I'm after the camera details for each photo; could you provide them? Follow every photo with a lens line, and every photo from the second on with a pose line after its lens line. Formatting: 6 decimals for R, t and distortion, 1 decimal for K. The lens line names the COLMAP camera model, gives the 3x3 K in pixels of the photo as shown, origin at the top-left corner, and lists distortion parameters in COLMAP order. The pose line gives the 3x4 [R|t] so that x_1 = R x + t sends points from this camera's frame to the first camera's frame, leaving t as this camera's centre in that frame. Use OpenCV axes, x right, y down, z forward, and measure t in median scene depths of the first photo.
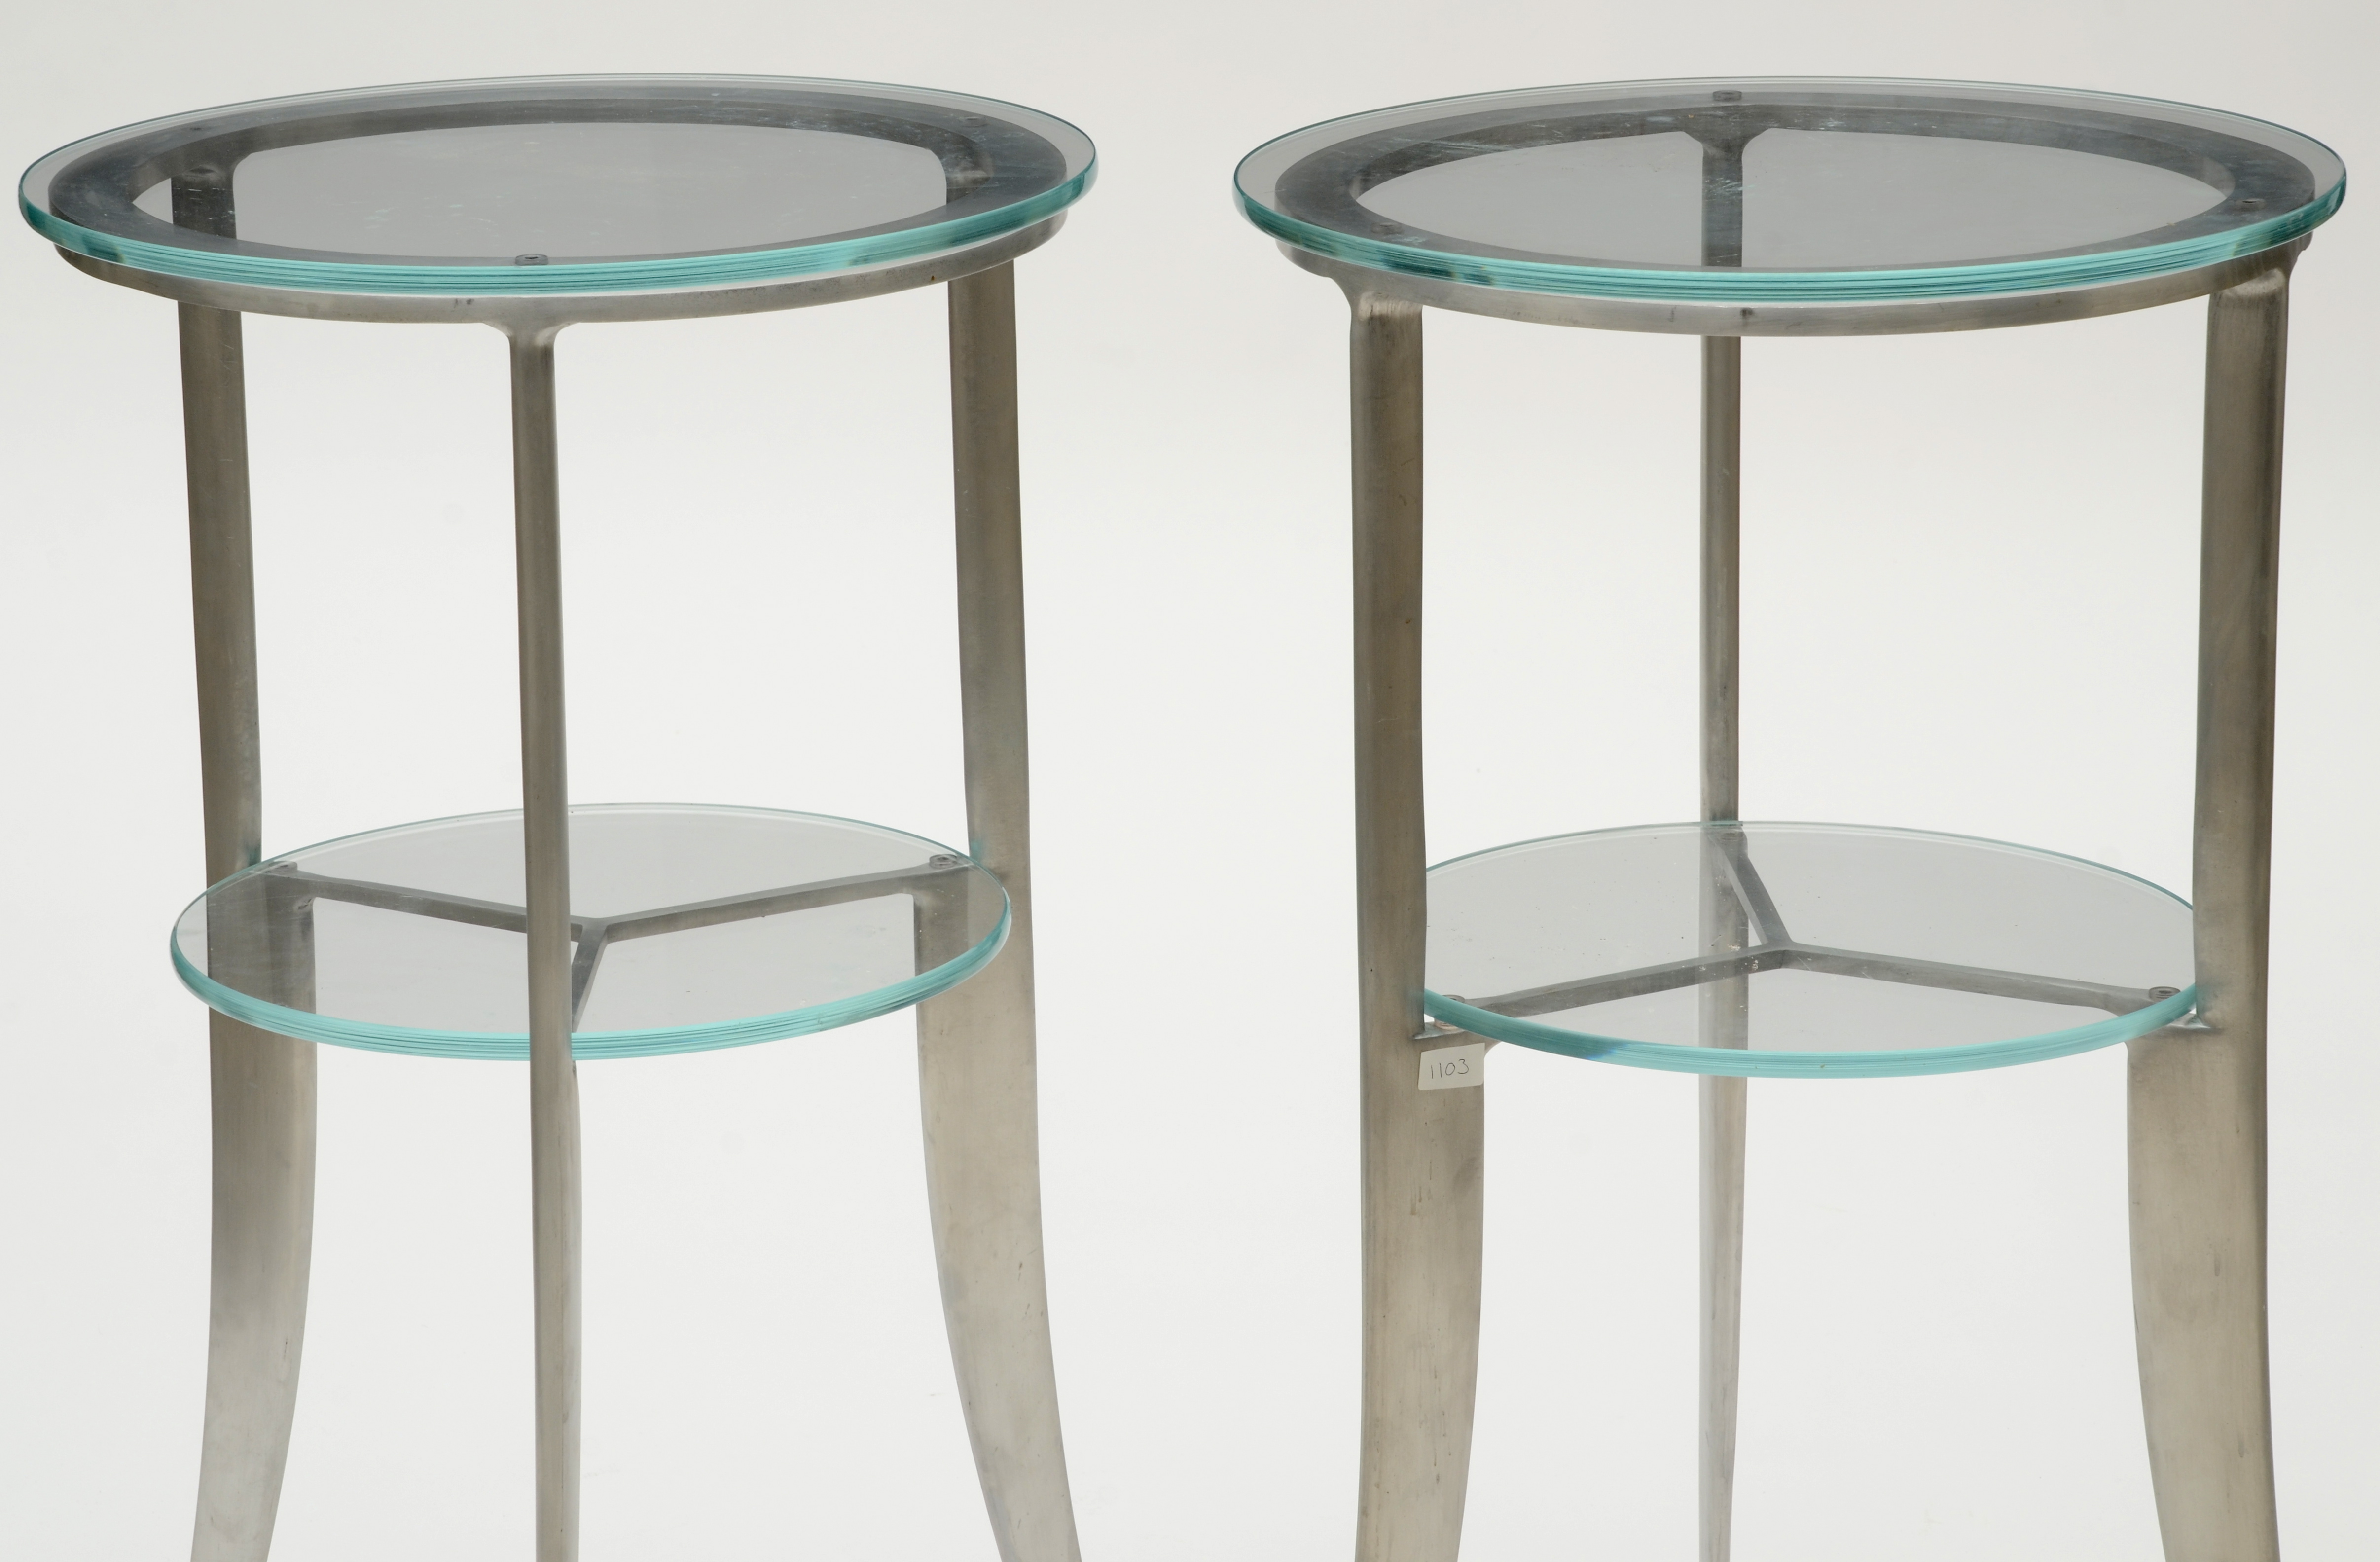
lens RADIAL K [[7294.6, 0, 1244.5], [0, 7294.6, 780.5], [0, 0, 1]] dist [0.765458, -1.680855]
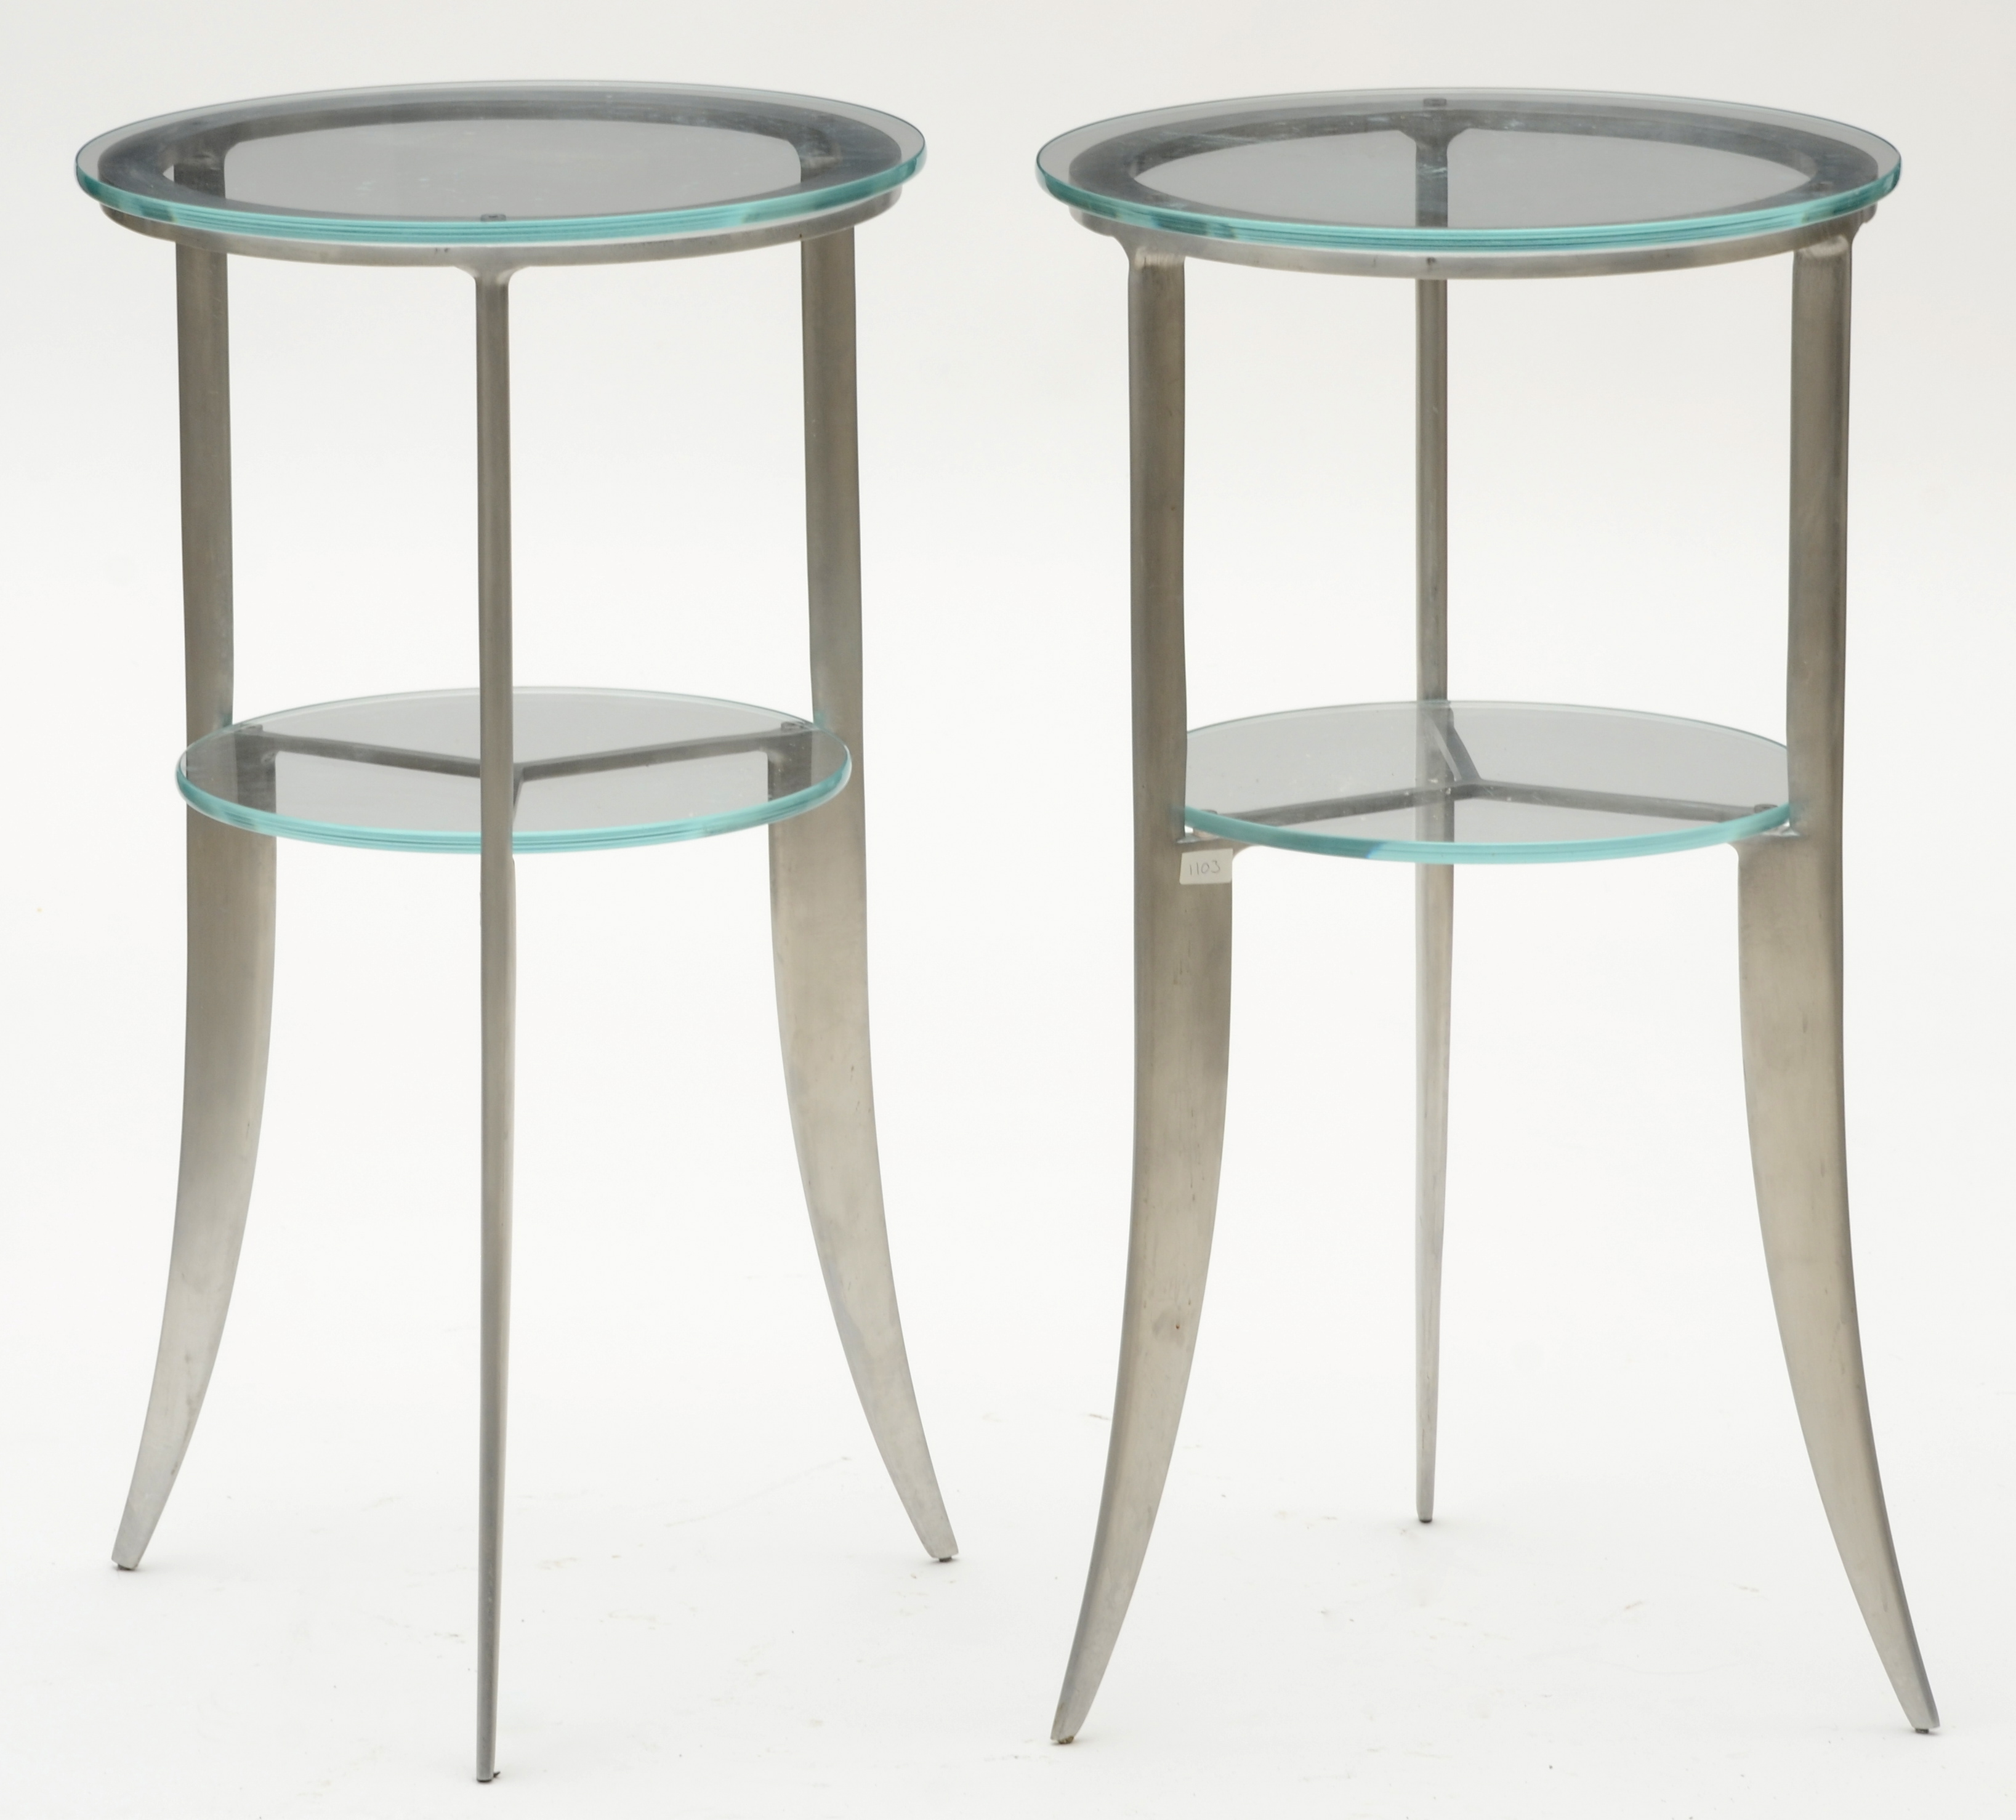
lens RADIAL K [[8985.9, 0, 1140.8], [0, 8985.9, 909.2], [0, 0, 1]] dist [-0.084121, 41.721523]
pose [[0.999872, 0.004731, 0.015279, -0.006469], [-0.004584, 0.999942, -0.009701, 0.060632], [-0.015324, 0.009630, 0.999836, -0.538758]]
